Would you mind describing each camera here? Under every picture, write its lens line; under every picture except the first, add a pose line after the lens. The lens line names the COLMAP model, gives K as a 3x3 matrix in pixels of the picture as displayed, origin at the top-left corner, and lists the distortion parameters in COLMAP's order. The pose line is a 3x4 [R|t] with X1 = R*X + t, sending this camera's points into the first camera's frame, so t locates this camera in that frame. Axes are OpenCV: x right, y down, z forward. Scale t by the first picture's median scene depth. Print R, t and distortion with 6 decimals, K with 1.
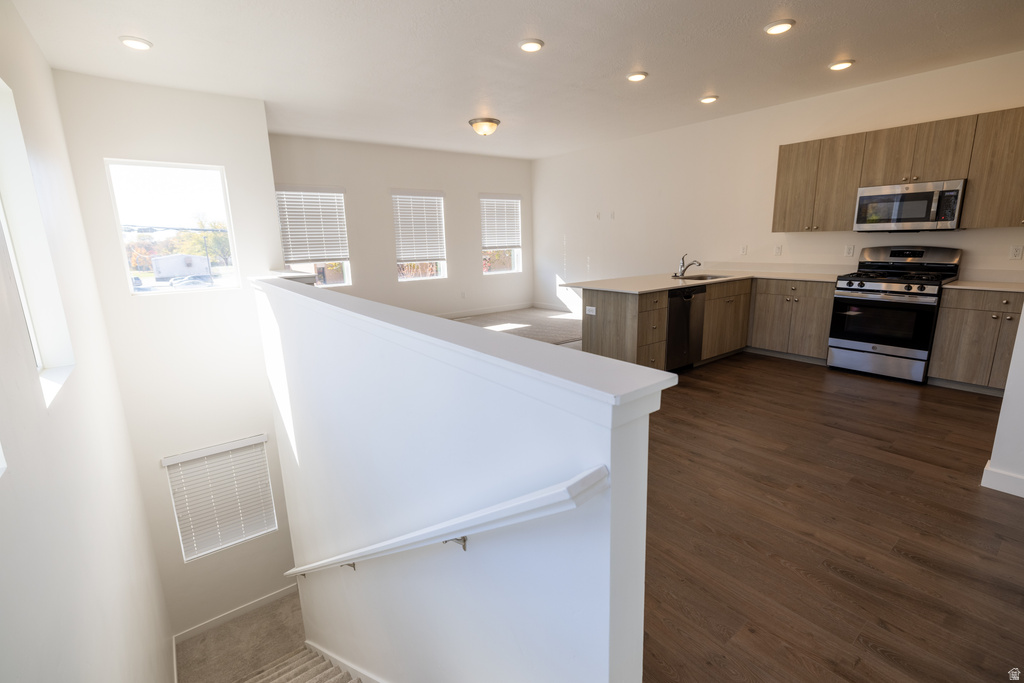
lens RADIAL K [[463.0, 0, 514.4], [0, 463.0, 337.8], [0, 0, 1]] dist [-0.002974, 0.000404]
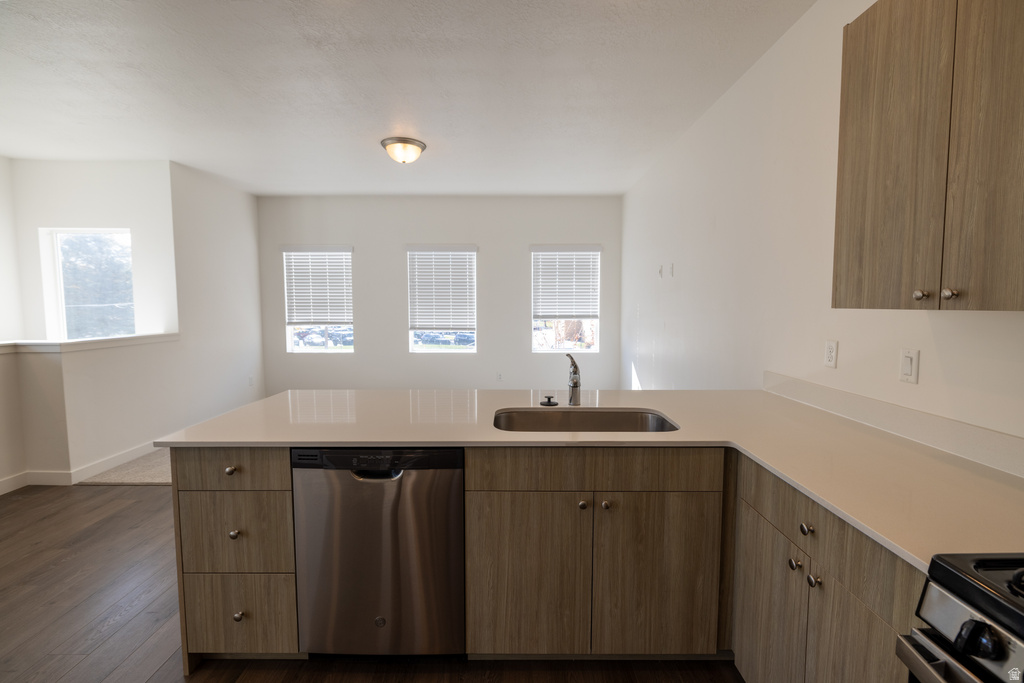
lens RADIAL K [[463.0, 0, 514.4], [0, 463.0, 337.8], [0, 0, 1]] dist [-0.002974, 0.000404]
pose [[0.793930, 0.067483, -0.604252, 0.648757], [-0.145689, 0.985984, -0.081307, -0.172833], [0.590296, 0.152585, 0.792634, 0.719645]]
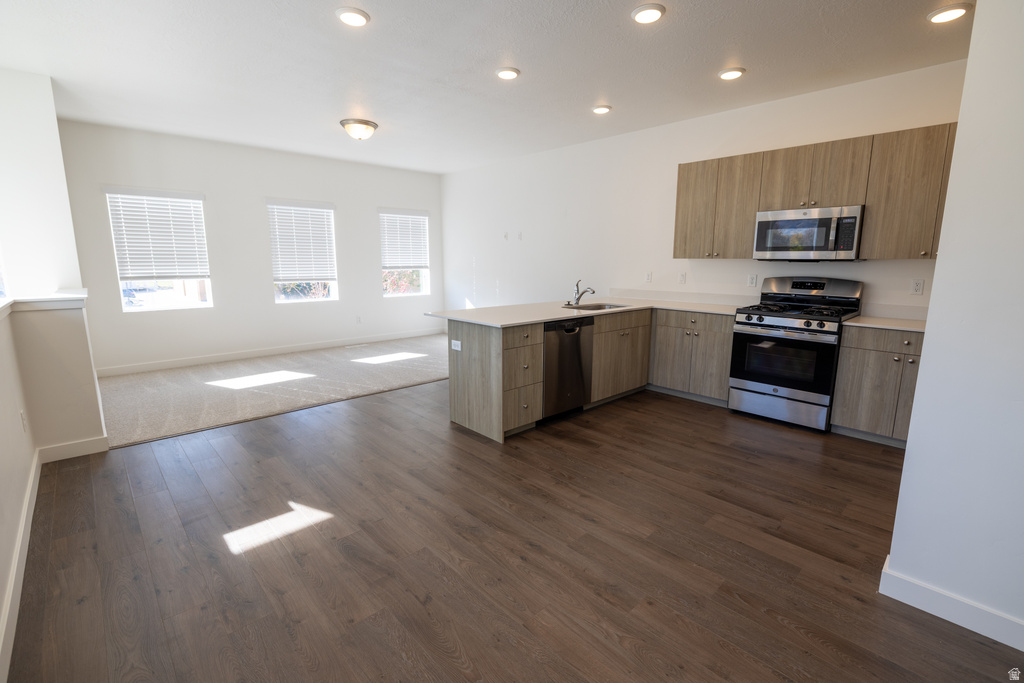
lens RADIAL K [[463.0, 0, 514.4], [0, 463.0, 337.8], [0, 0, 1]] dist [-0.002974, 0.000404]
pose [[0.995039, 0.009993, 0.098979, 0.178550], [-0.005632, 0.999005, -0.044240, -0.034307], [-0.099323, 0.043463, 0.994106, 0.152195]]
